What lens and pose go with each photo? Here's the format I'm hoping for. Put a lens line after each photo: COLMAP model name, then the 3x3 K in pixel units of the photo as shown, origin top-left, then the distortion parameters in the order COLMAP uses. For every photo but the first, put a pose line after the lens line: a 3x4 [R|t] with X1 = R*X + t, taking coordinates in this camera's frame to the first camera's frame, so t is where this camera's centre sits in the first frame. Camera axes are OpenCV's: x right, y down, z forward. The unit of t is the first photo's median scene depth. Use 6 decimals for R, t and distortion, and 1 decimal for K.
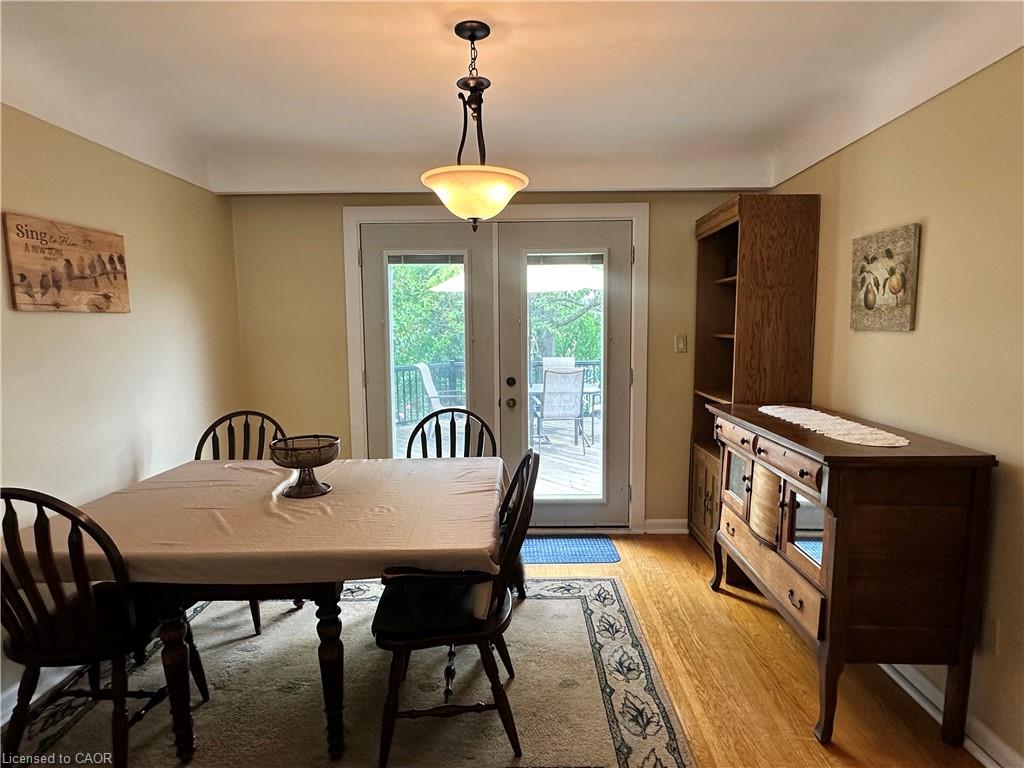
lens RADIAL K [[565.8, 0, 513.8], [0, 565.8, 389.0], [0, 0, 1]] dist [-0.002886, 0.001962]
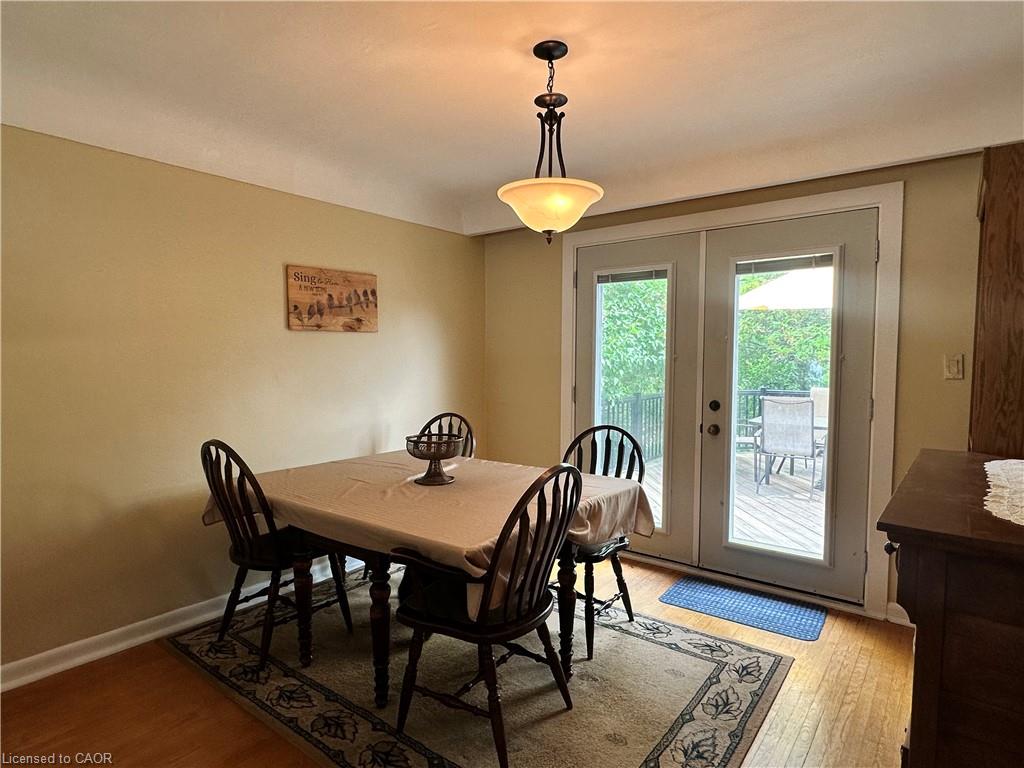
lens RADIAL K [[565.8, 0, 513.8], [0, 565.8, 389.0], [0, 0, 1]] dist [-0.002886, 0.001962]
pose [[0.797990, 0.045261, -0.600968, 0.397981], [-0.073379, 0.997054, -0.022344, 0.005806], [0.598186, 0.061929, 0.798960, 0.135926]]
